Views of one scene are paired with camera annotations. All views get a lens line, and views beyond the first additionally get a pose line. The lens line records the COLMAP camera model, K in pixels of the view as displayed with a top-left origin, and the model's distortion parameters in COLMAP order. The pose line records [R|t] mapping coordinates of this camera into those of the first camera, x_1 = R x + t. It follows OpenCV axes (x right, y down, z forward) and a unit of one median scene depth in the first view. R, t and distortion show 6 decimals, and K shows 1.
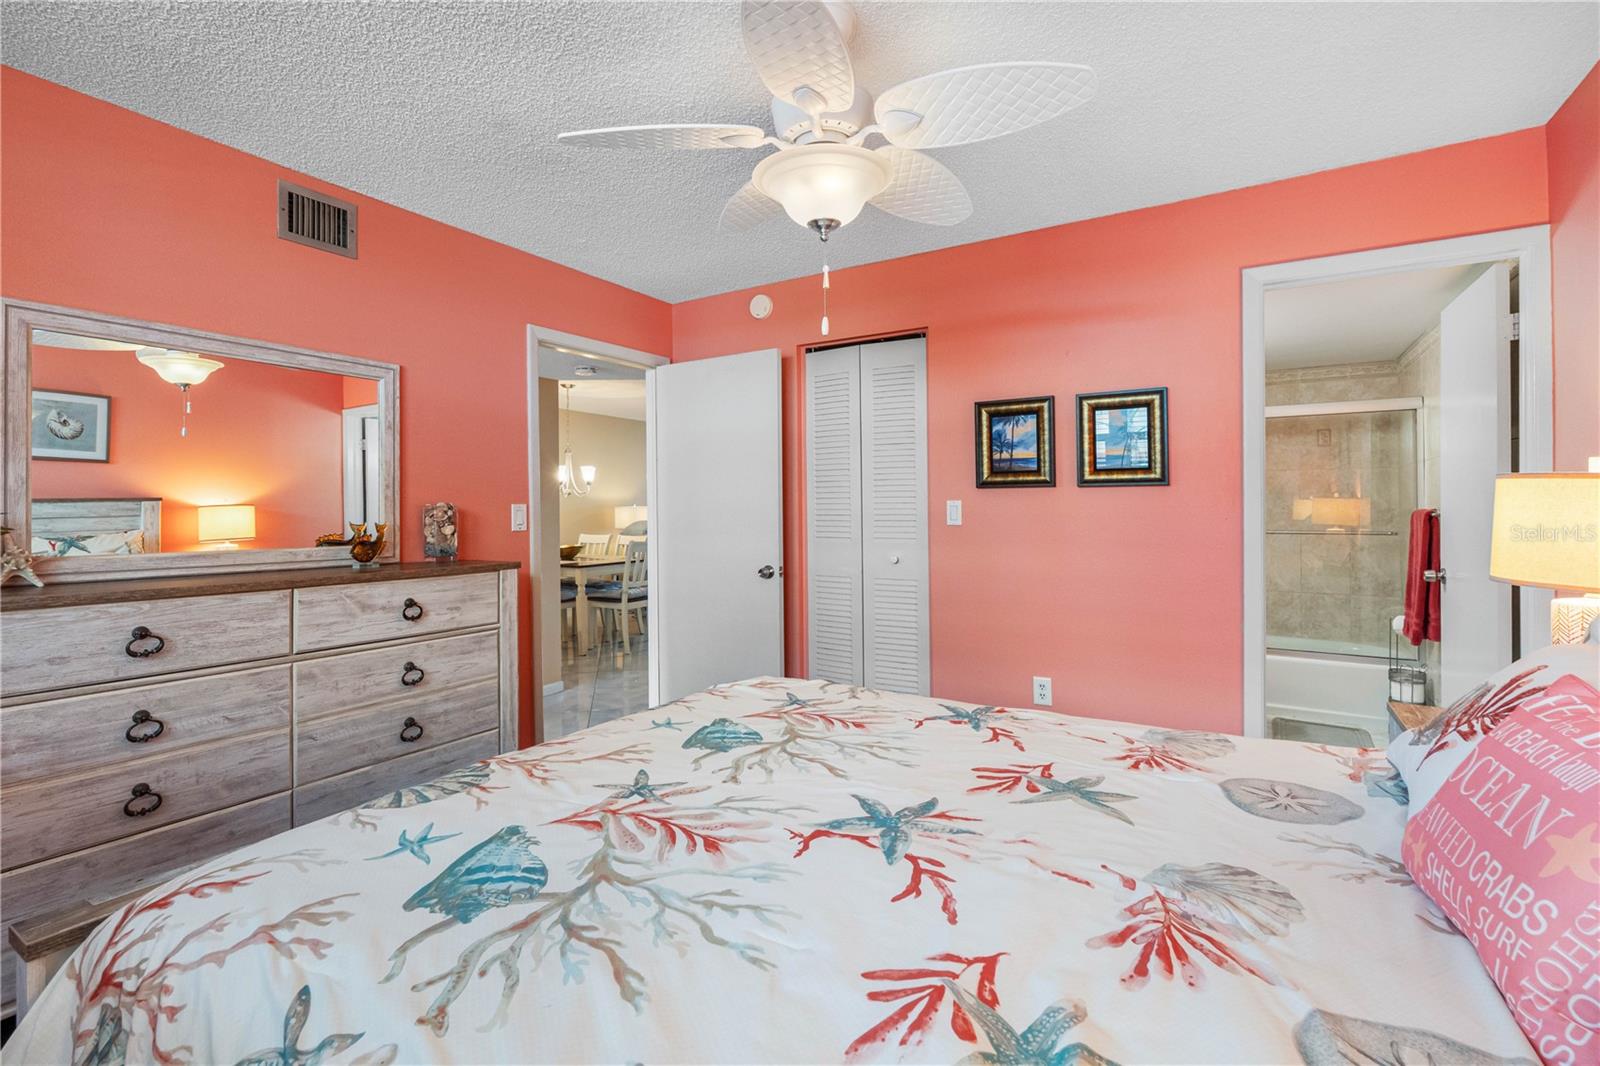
lens RADIAL K [[713.4, 0, 814.0], [0, 713.4, 496.9], [0, 0, 1]] dist [-0.003689, -0.000475]
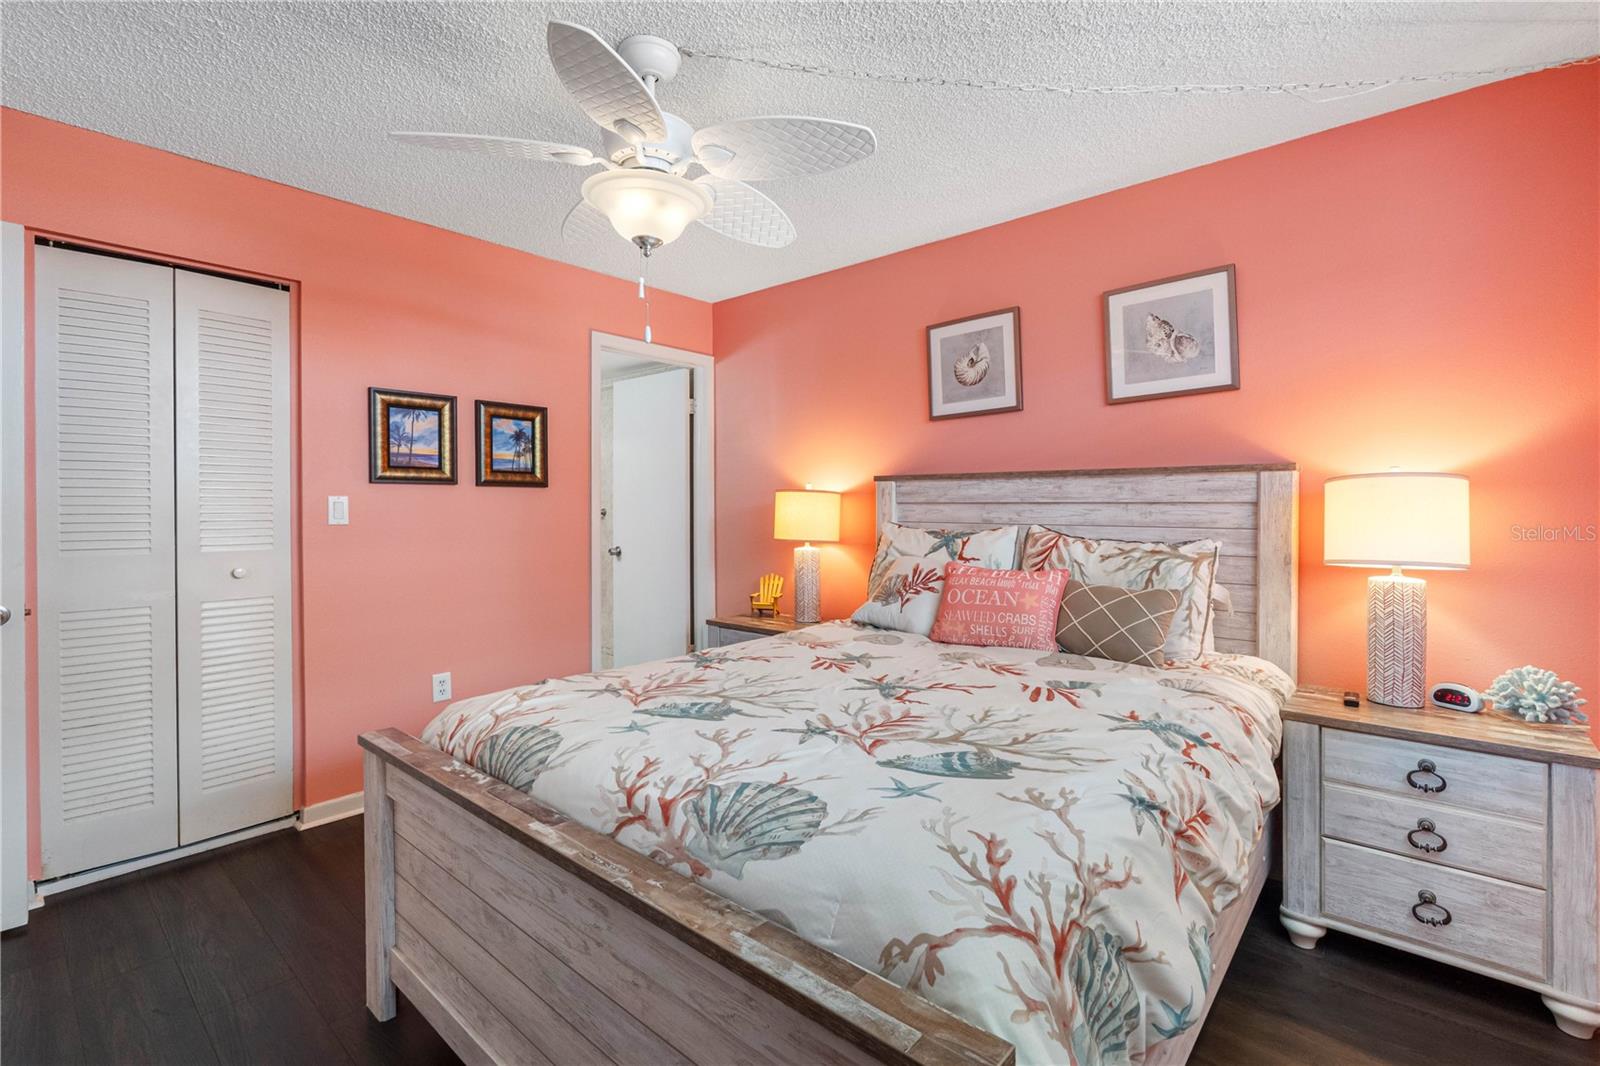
lens RADIAL K [[713.4, 0, 781.5], [0, 713.4, 506.4], [0, 0, 1]] dist [-0.003689, -0.000475]
pose [[0.199903, 0.006885, 0.979791, -1.283380], [-0.015180, 0.999877, -0.003929, 0.031271], [-0.979698, -0.014087, 0.199983, 0.730190]]
